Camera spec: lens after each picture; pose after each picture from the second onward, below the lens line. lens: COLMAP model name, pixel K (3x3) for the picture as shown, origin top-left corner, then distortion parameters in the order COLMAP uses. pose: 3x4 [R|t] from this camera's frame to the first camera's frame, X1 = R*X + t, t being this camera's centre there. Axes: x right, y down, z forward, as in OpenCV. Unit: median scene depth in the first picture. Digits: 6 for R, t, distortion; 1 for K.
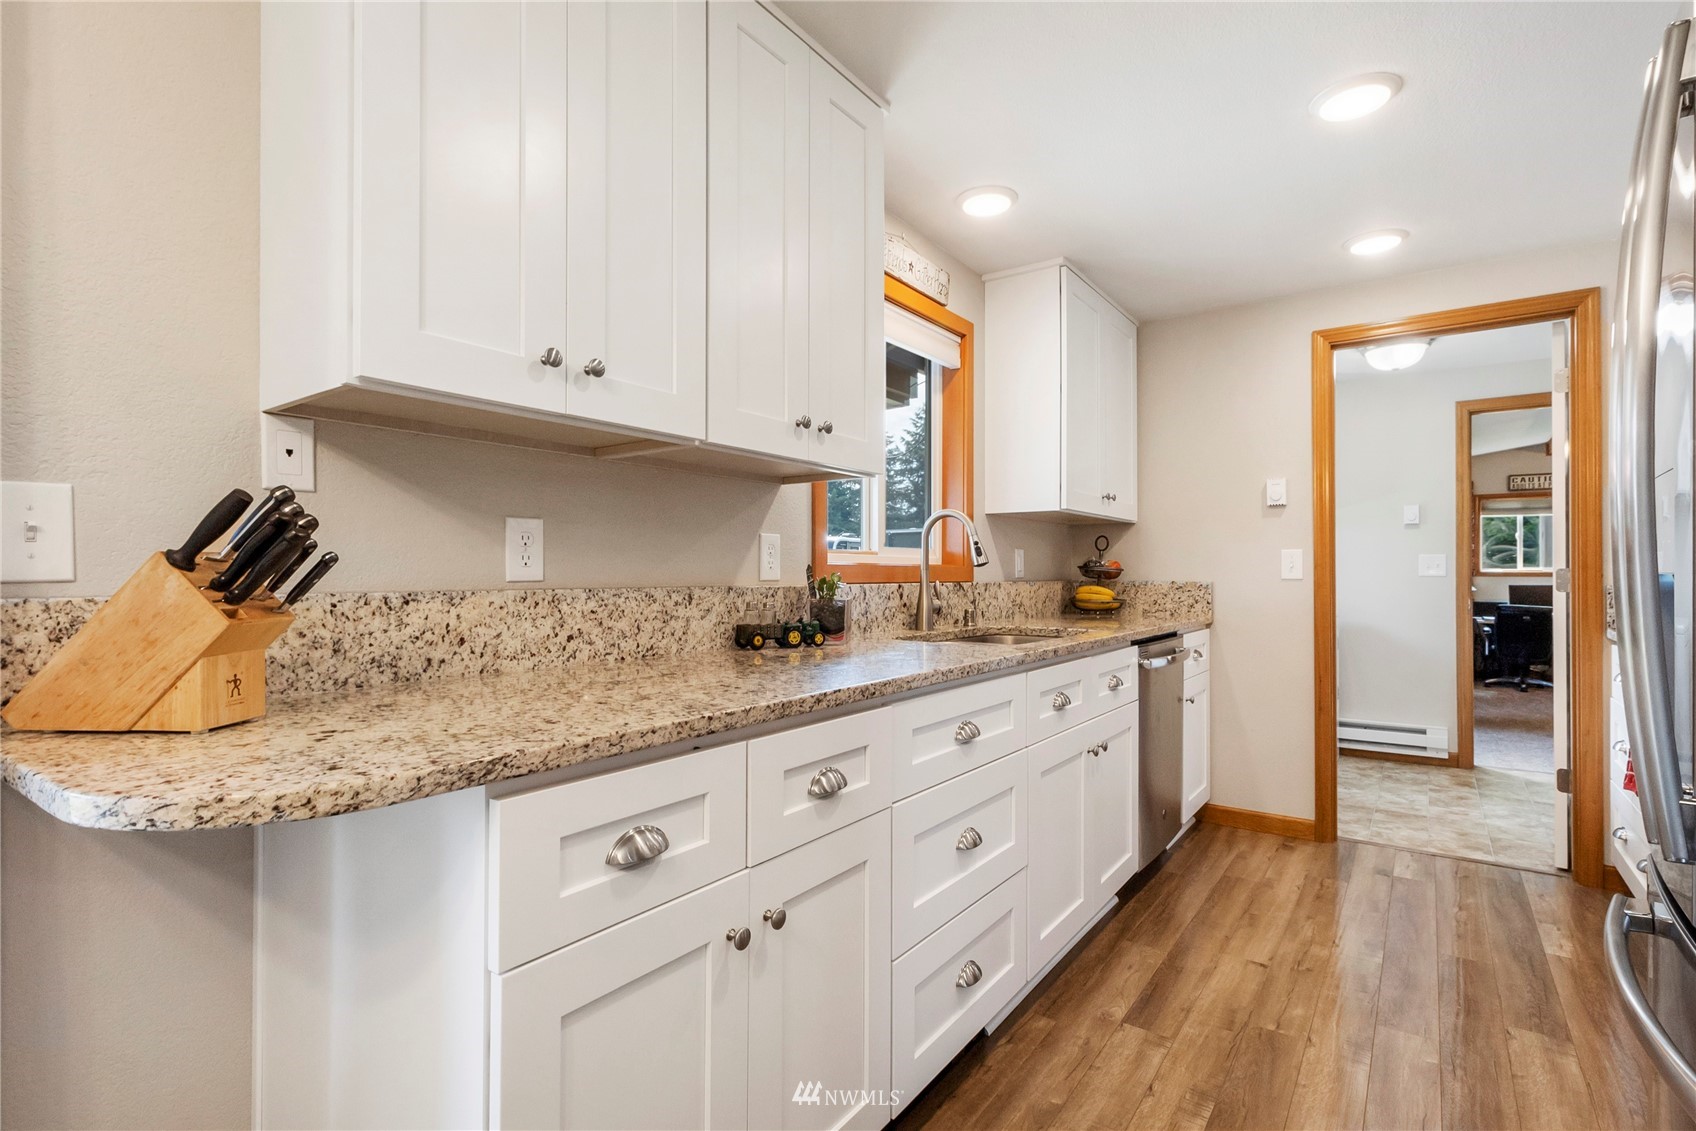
lens RADIAL K [[804.5, 0, 848.0], [0, 804.5, 565.5], [0, 0, 1]] dist [0.001142, 0.000119]
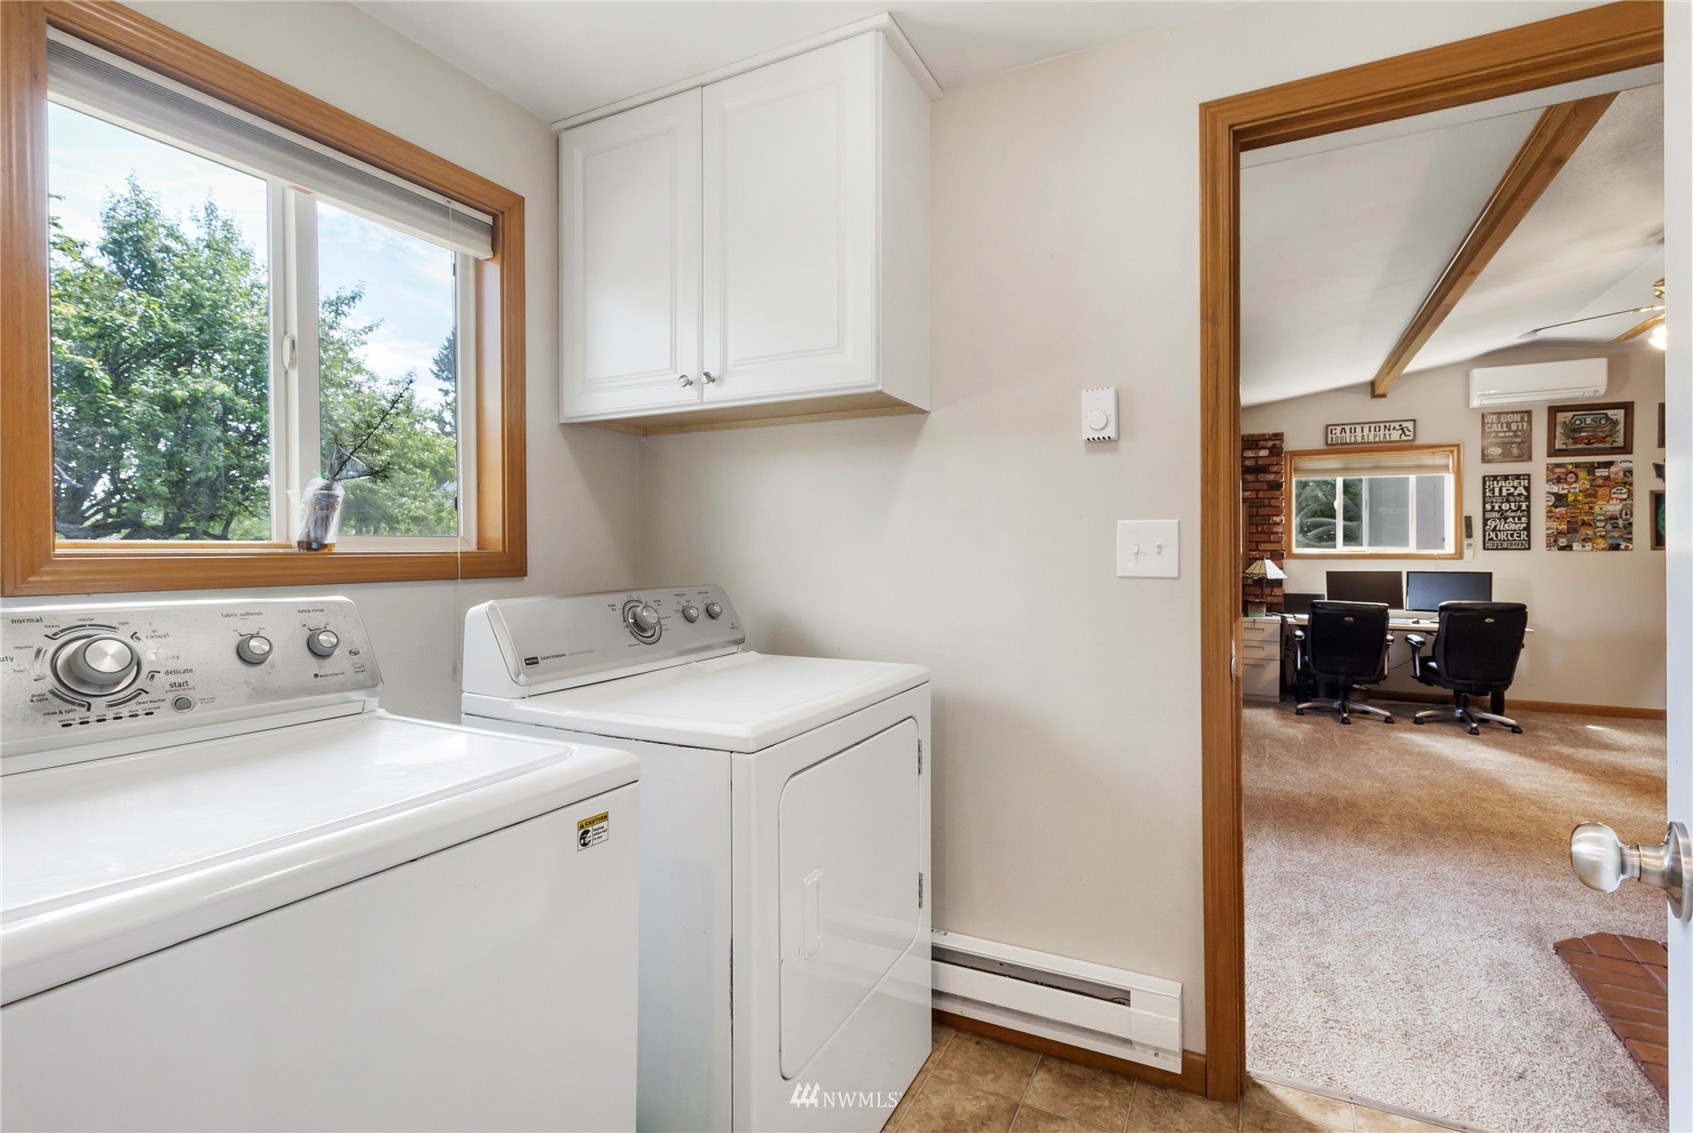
lens RADIAL K [[807.5, 0, 846.2], [0, 807.5, 547.9], [0, 0, 1]] dist [-0.000507, -0.000078]
pose [[0.988510, -0.003147, 0.151121, 0.272556], [0.002573, 0.999989, 0.003992, -0.001119], [-0.151132, -0.003558, 0.988507, 0.333404]]
